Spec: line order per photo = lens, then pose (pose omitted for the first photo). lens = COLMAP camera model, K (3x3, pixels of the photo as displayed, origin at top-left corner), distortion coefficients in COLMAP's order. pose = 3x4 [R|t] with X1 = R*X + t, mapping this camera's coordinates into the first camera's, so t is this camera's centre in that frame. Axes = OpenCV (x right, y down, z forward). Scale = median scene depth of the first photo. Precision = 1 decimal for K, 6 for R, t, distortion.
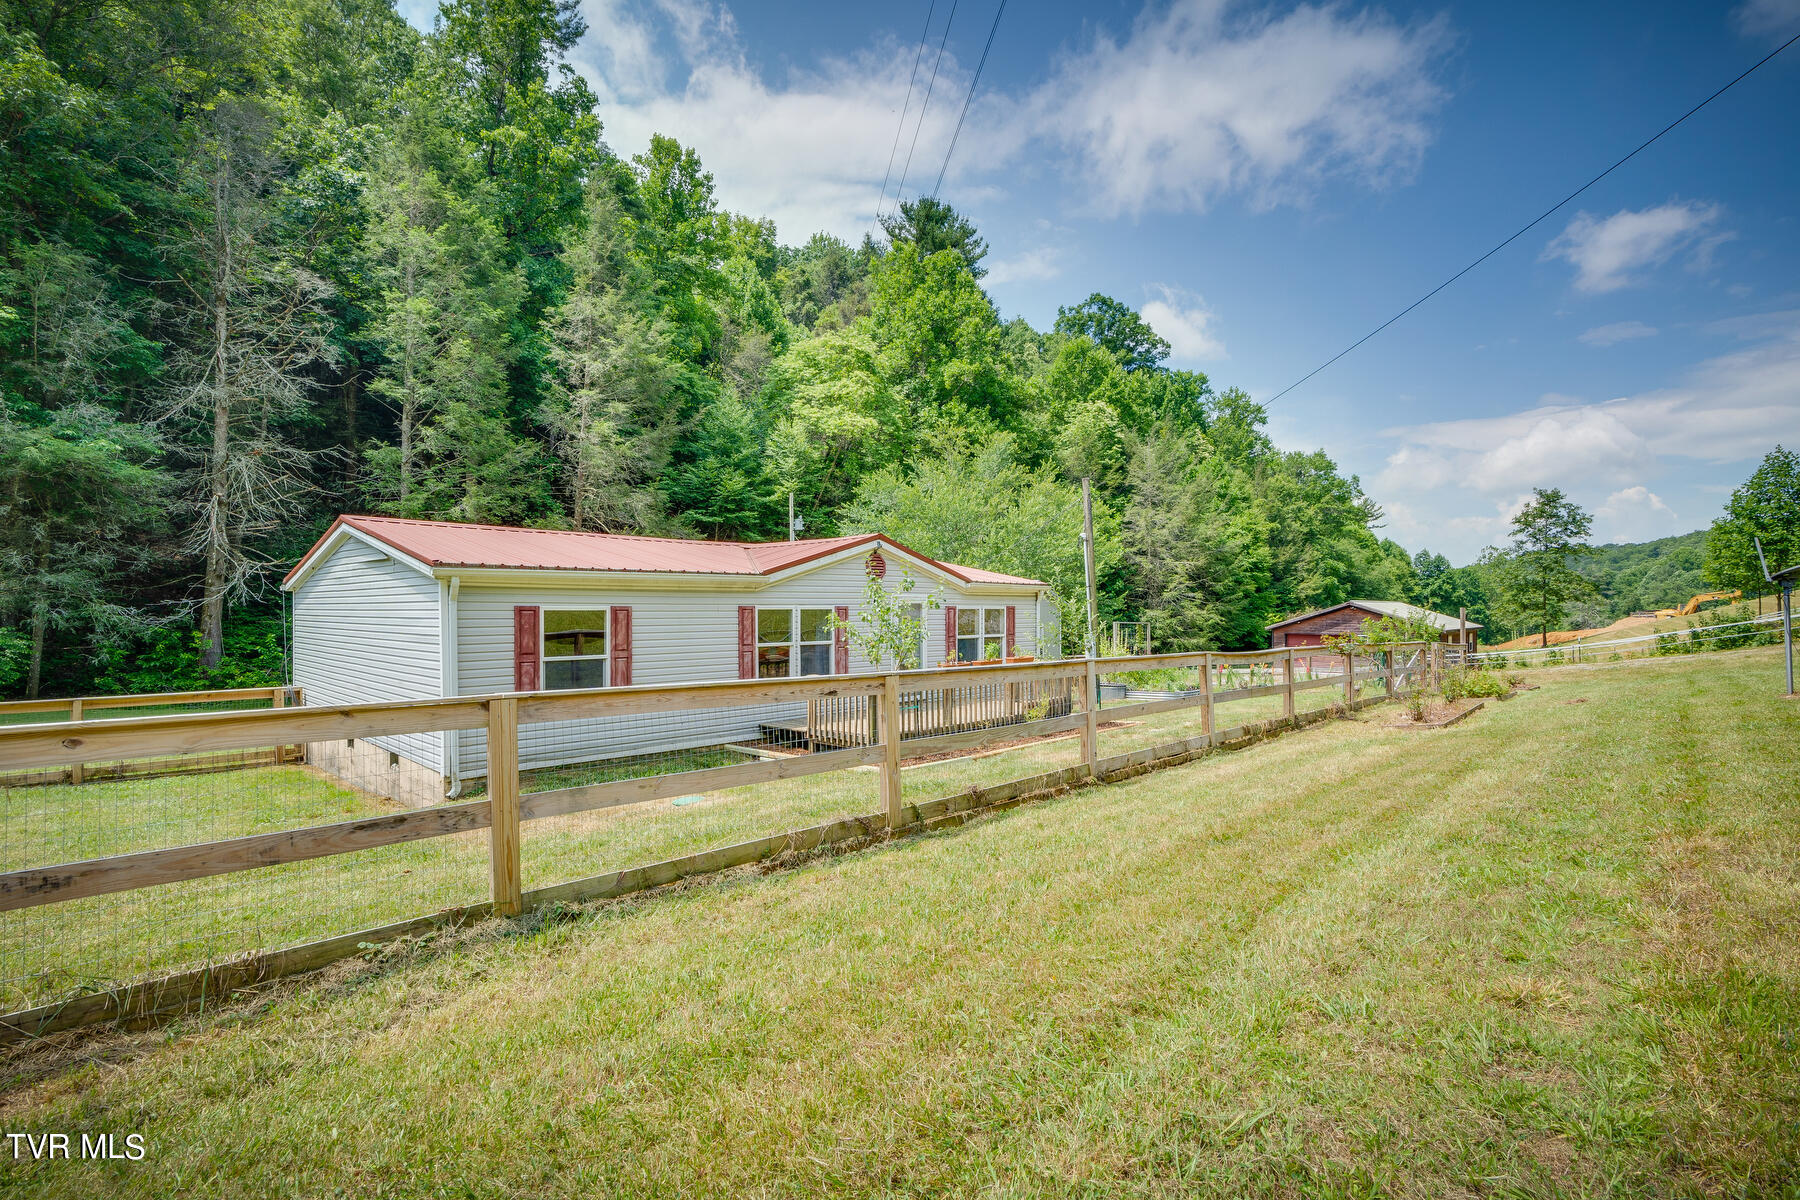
lens RADIAL K [[826.5, 0, 904.6], [0, 826.5, 616.8], [0, 0, 1]] dist [-0.020151, -0.000012]
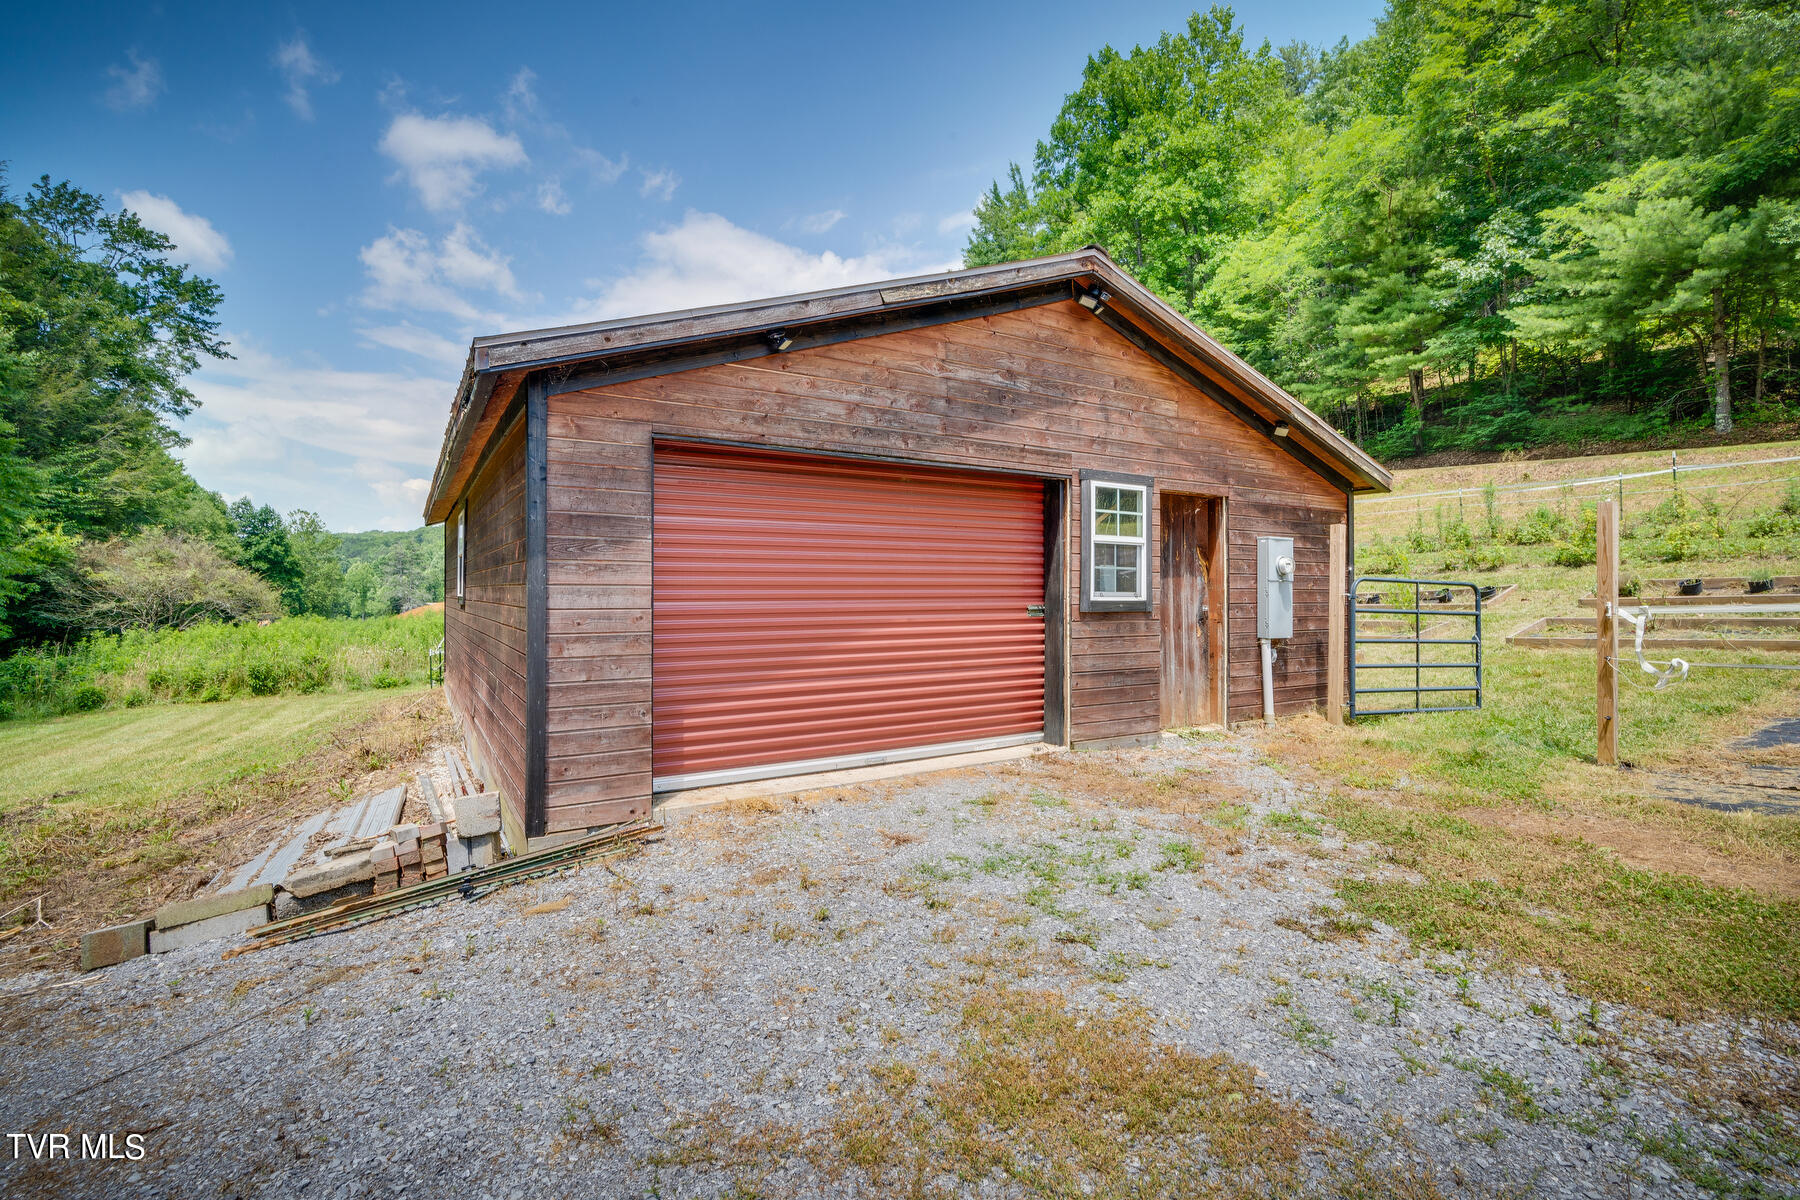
lens RADIAL K [[785.2, 0, 900.0], [0, 785.2, 600.0], [0, 0, 1]] dist [0.002080, 0.000308]
pose [[0.259468, -0.009670, 0.965703, 0.259596], [0.006482, 0.999945, 0.008272, 0.029177], [-0.965730, 0.004114, 0.259516, 0.660169]]
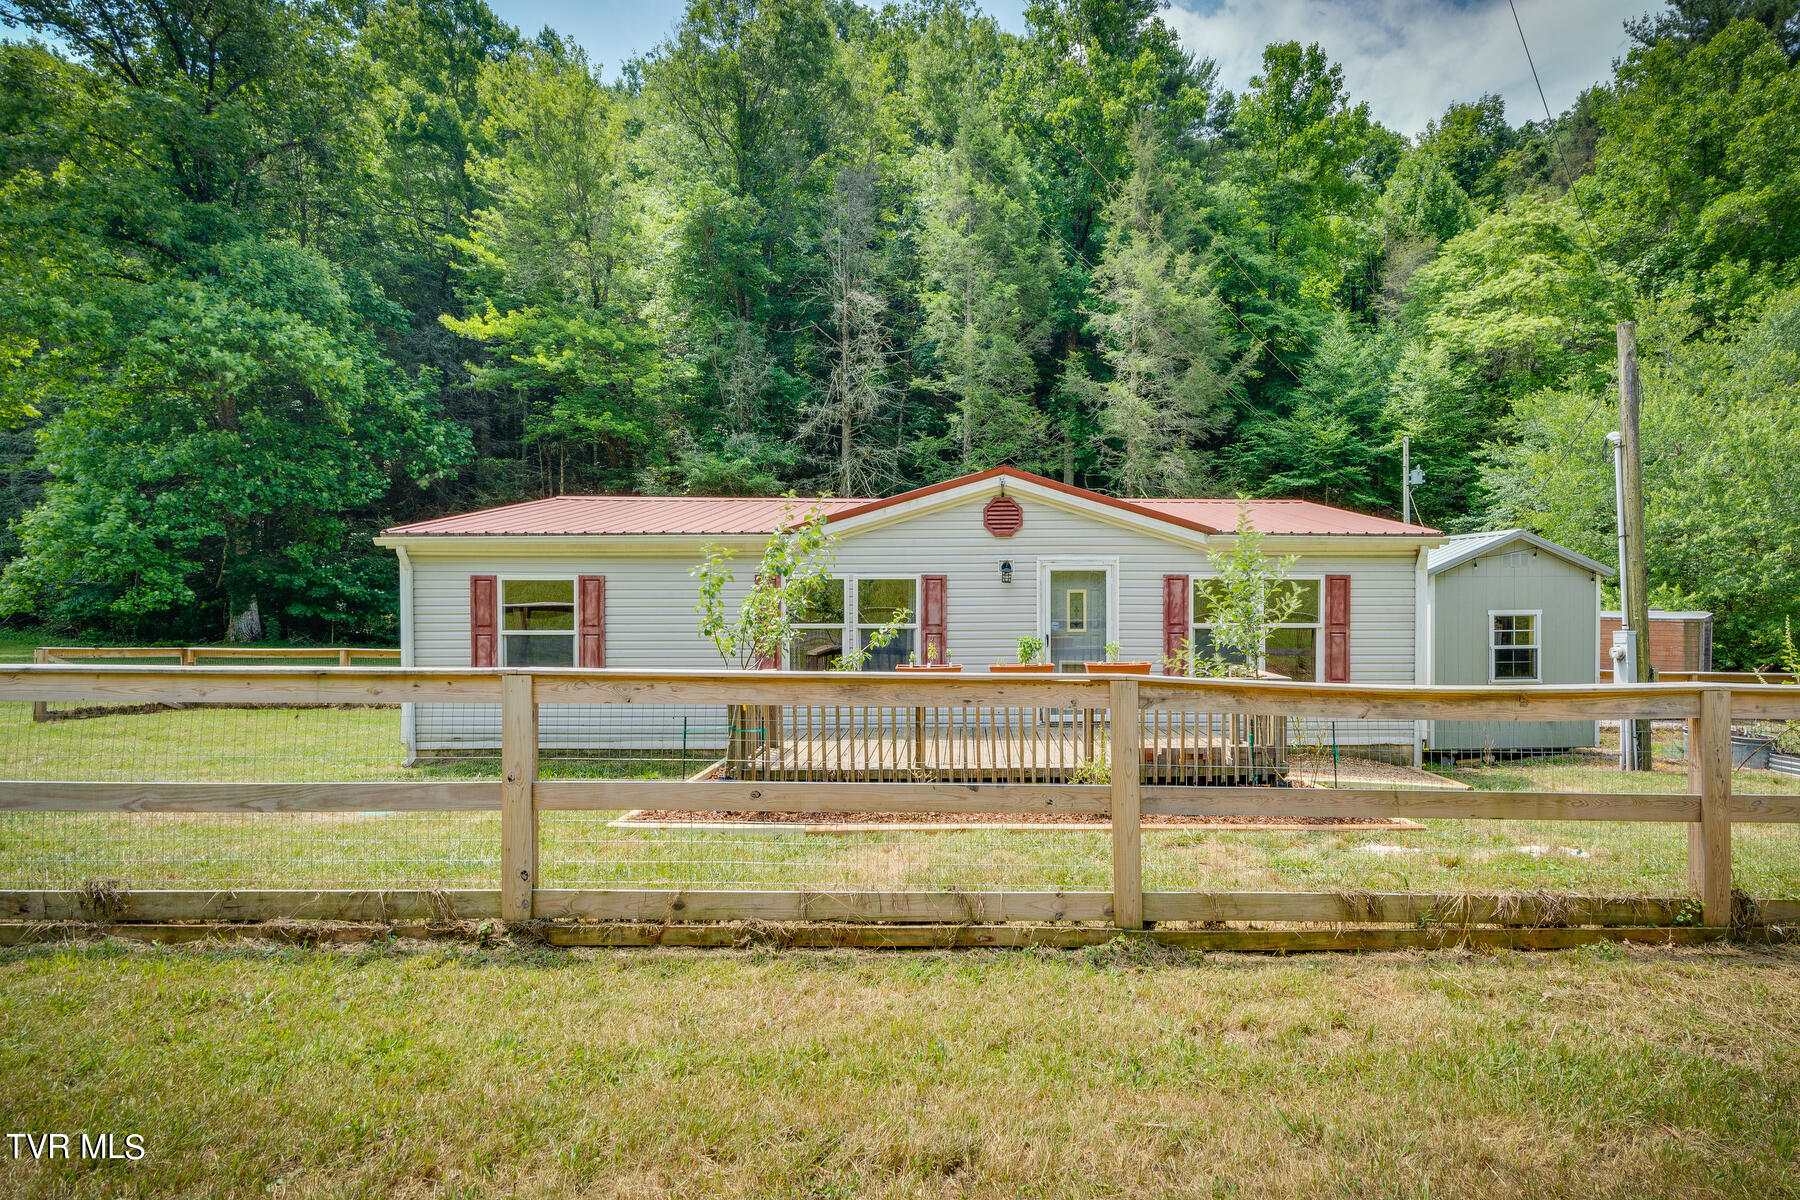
lens RADIAL K [[855.1, 0, 974.1], [0, 855.1, 599.6], [0, 0, 1]] dist [-0.001703, -0.000262]
pose [[0.709751, 0.008160, -0.704406, 0.100930], [-0.007732, 0.999963, 0.003793, 0.001063], [0.704411, 0.002754, 0.709787, 0.112722]]
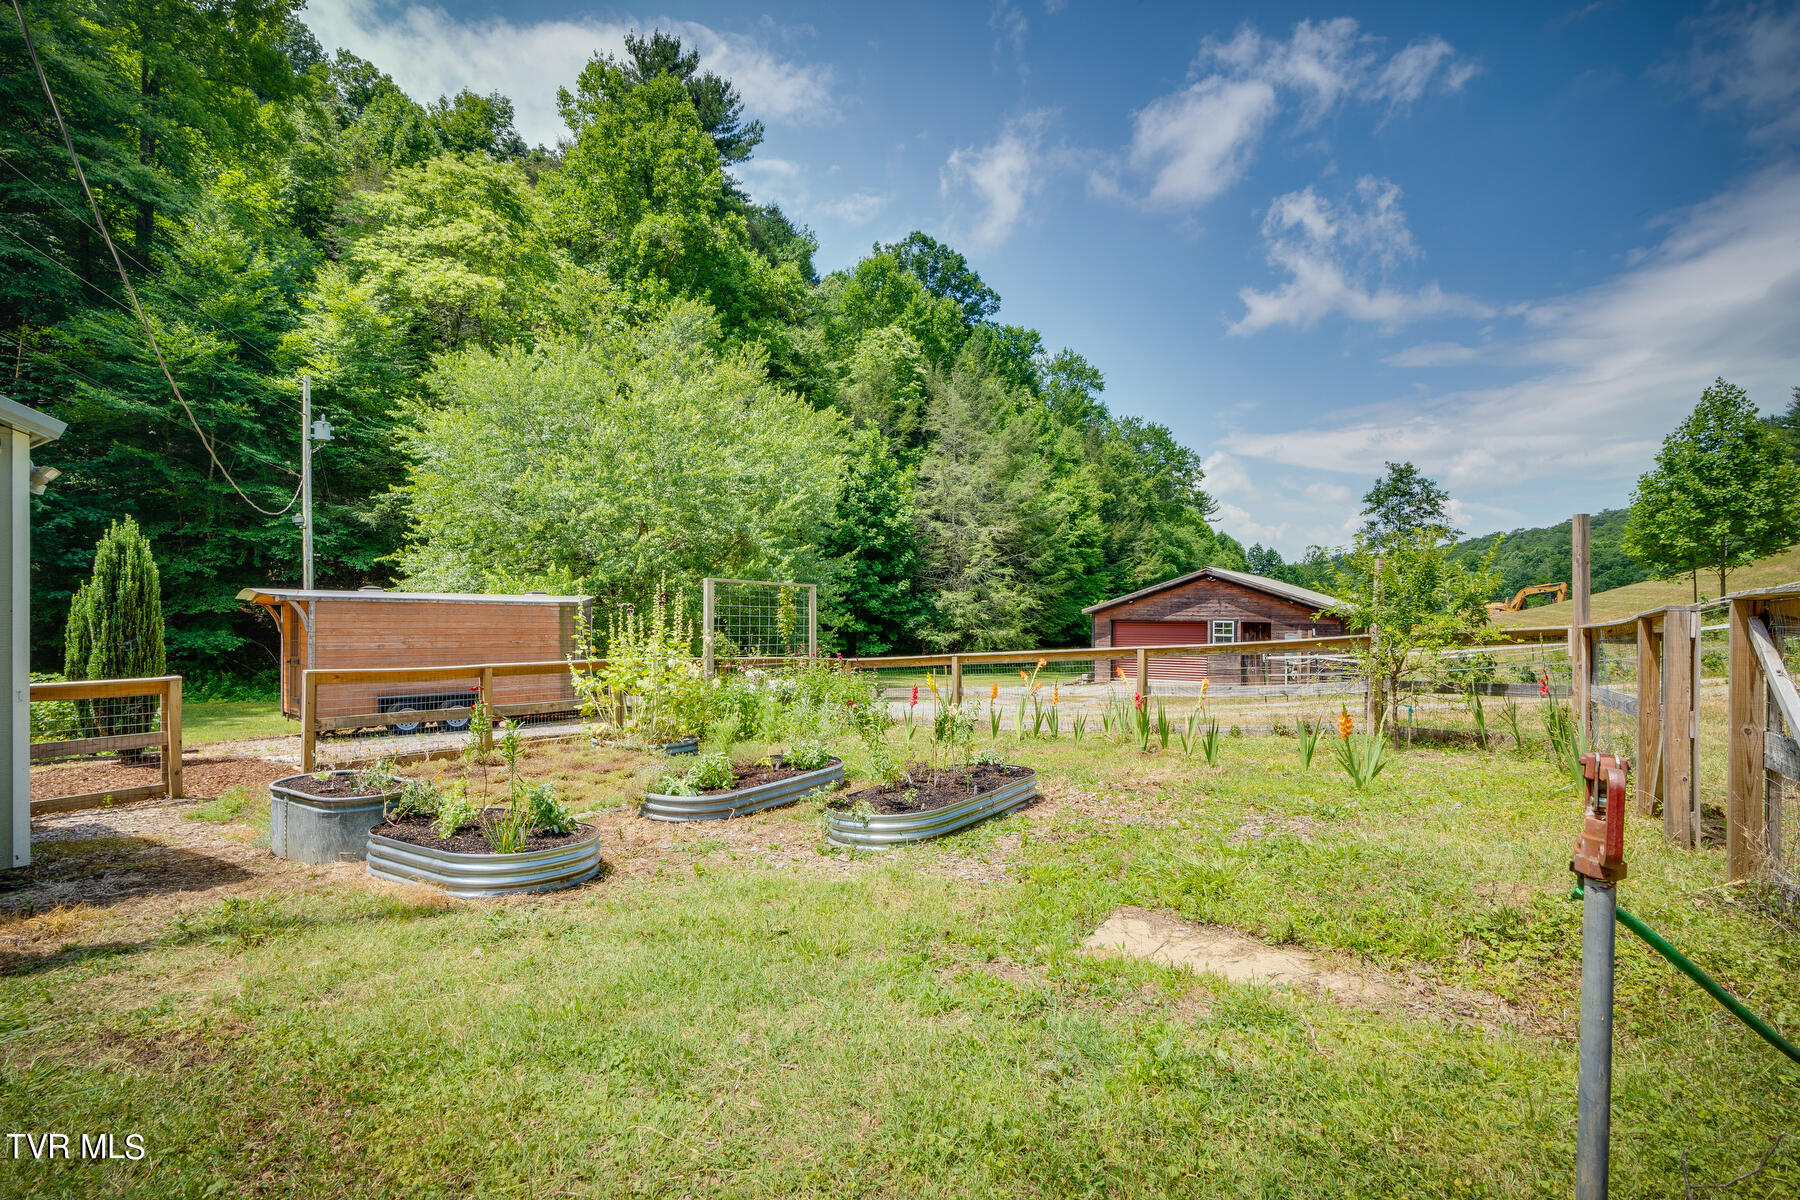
lens RADIAL K [[826.5, 0, 904.6], [0, 826.5, 616.8], [0, 0, 1]] dist [-0.020151, -0.000012]
pose [[0.985470, 0.003541, 0.169810, 0.131483], [-0.004357, 0.999981, 0.004433, 0.011293], [-0.169791, -0.005108, 0.985467, 0.265042]]
